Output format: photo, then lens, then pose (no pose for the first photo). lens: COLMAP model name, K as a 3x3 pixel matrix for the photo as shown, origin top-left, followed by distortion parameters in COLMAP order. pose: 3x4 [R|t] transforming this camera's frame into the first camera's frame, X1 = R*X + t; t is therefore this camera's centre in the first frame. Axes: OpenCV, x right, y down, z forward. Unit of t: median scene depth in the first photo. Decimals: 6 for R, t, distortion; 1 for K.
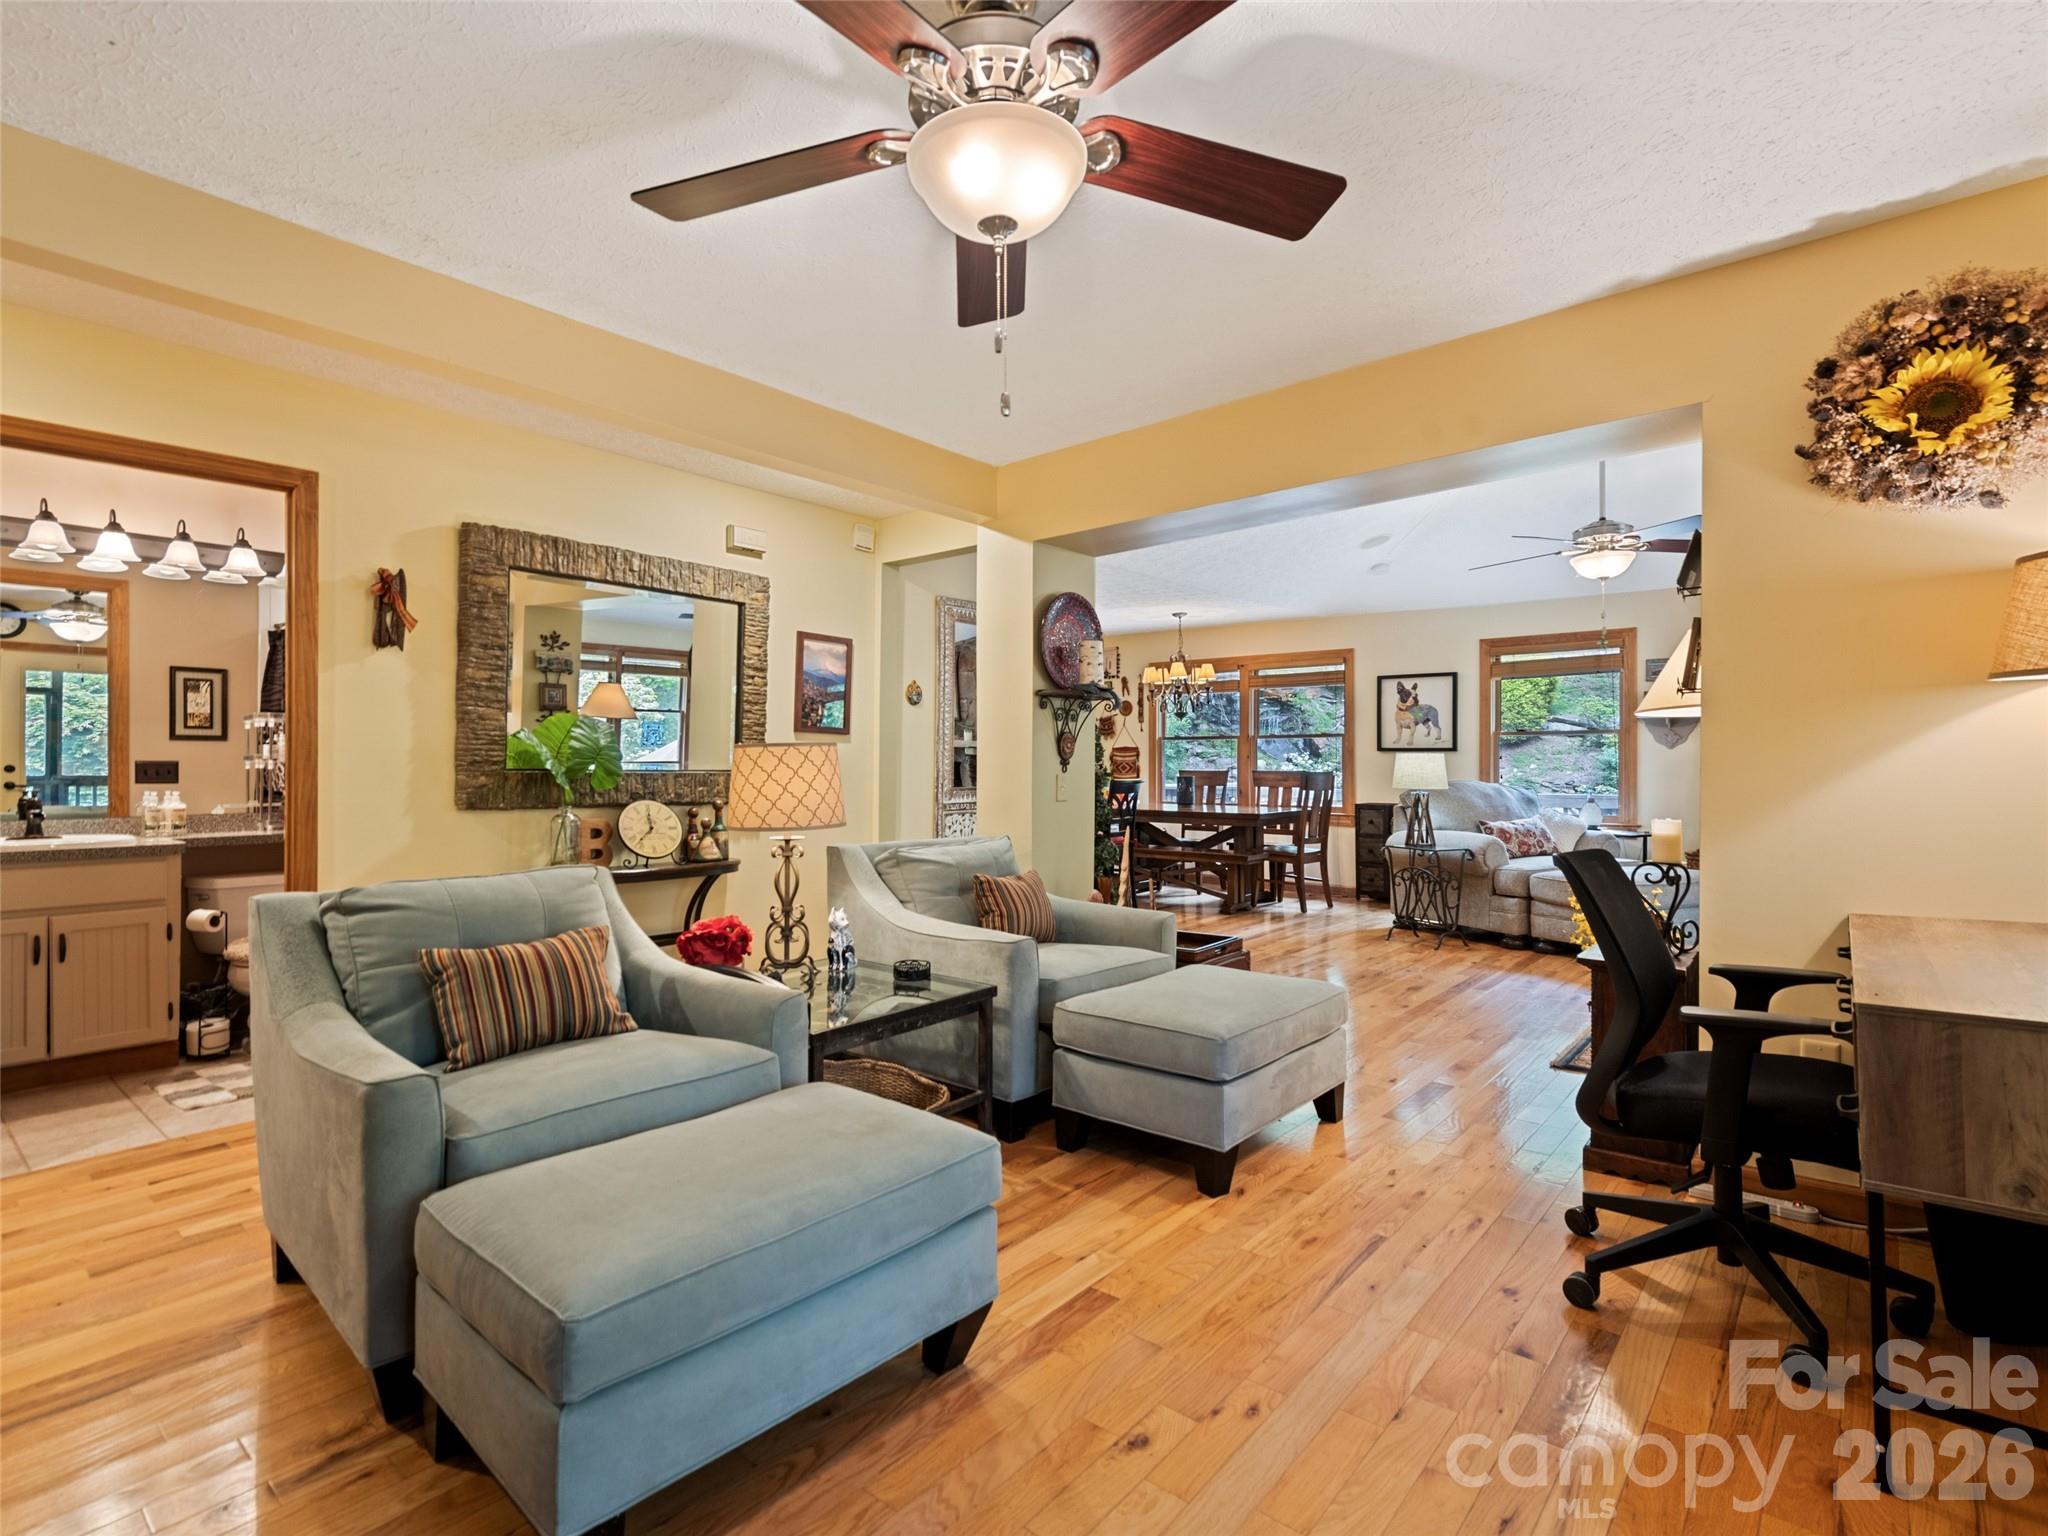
lens RADIAL K [[987.2, 0, 1019.9], [0, 987.2, 762.8], [0, 0, 1]] dist [0.002946, 0.001149]
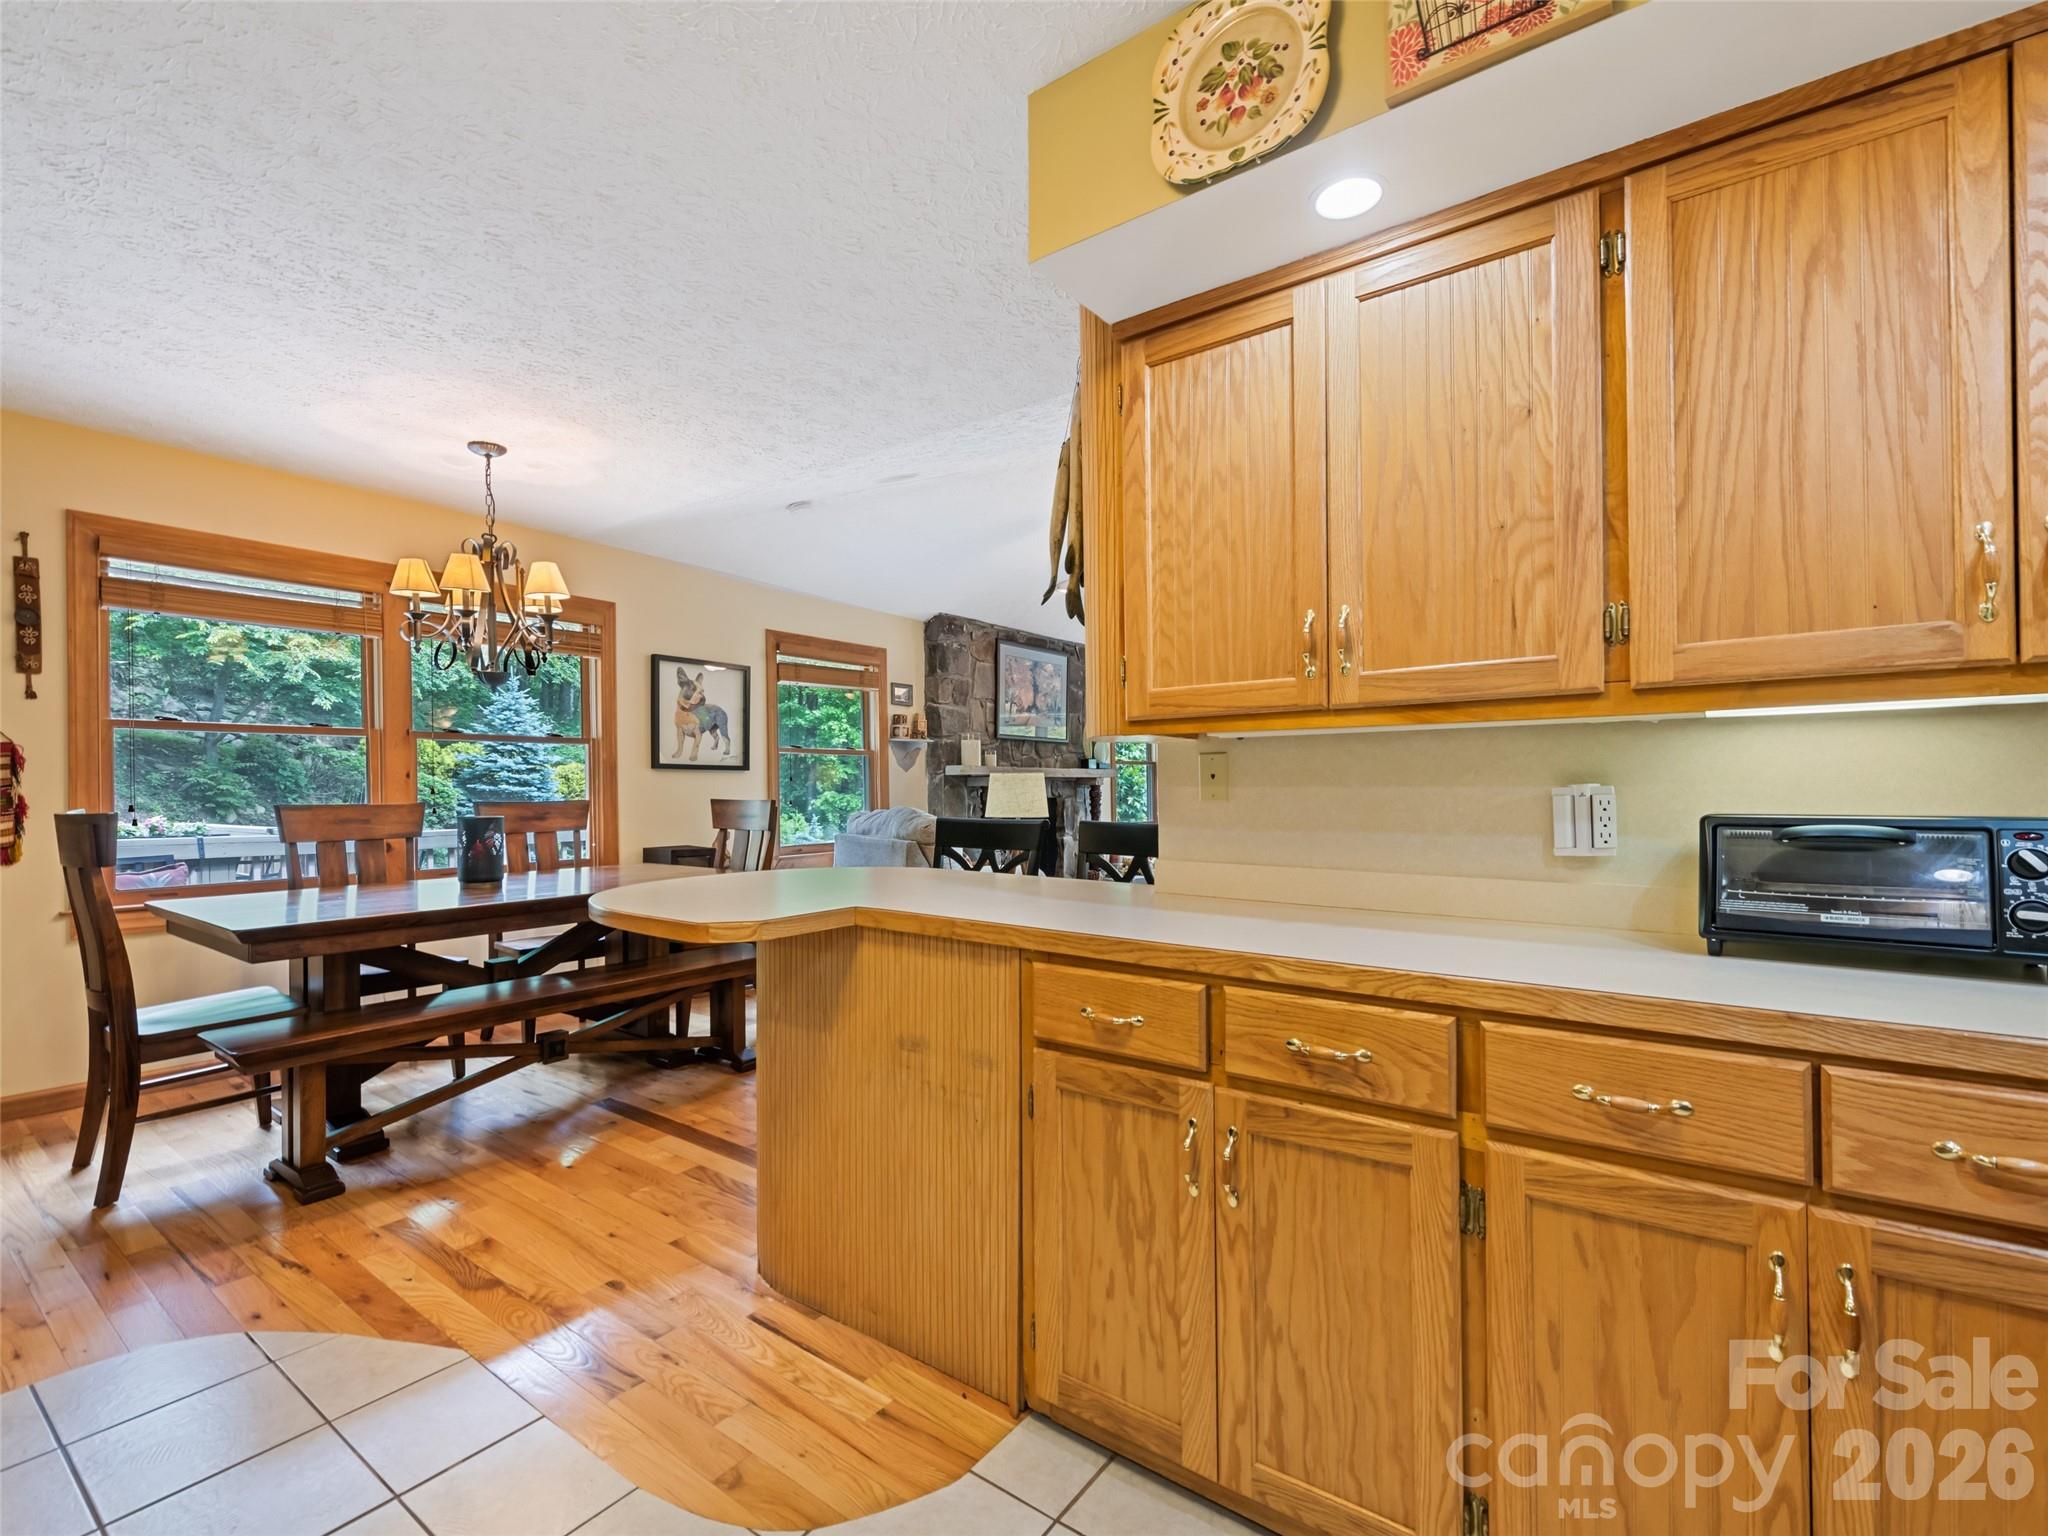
lens RADIAL K [[922.9, 0, 1028.9], [0, 922.9, 784.6], [0, 0, 1]] dist [0.001189, -0.000497]
pose [[-0.078900, -0.000199, 0.996883, -0.316843], [0.003485, 0.999994, 0.000476, -0.000454], [-0.996876, 0.003512, -0.078899, 0.943321]]
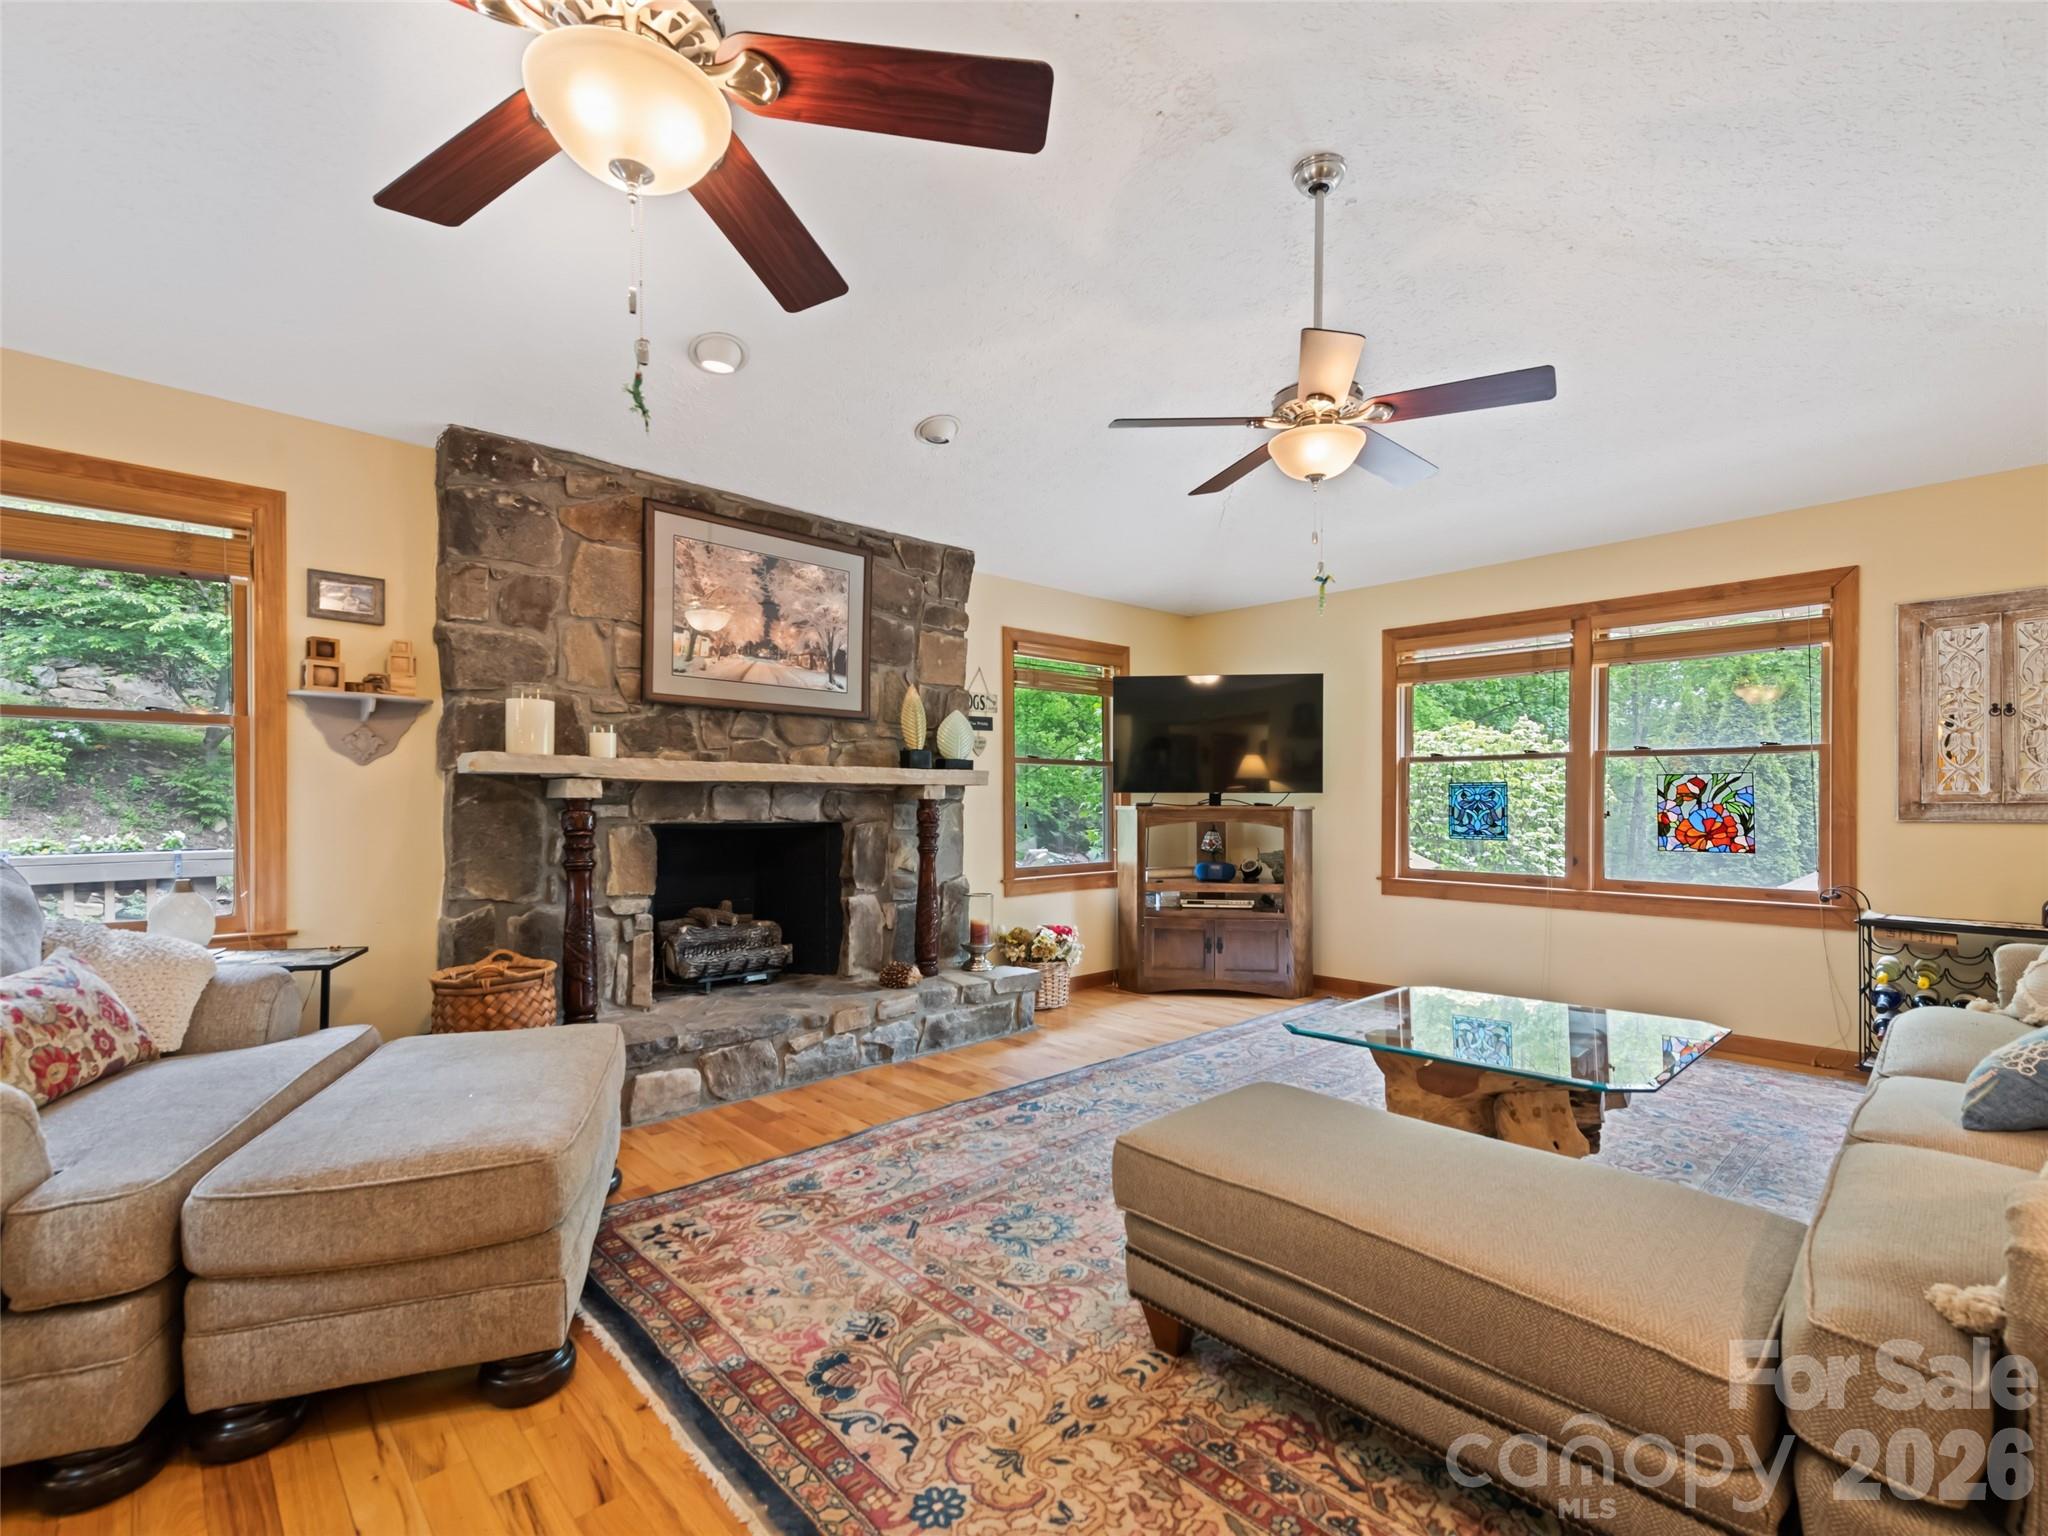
lens RADIAL K [[927.3, 0, 1033.8], [0, 927.3, 804.2], [0, 0, 1]] dist [0.011983, -0.000645]
pose [[0.104223, -0.005161, 0.994541, 0.236803], [-0.007127, 0.999957, 0.005936, 0.000038], [-0.994528, -0.007706, 0.104182, 0.623291]]
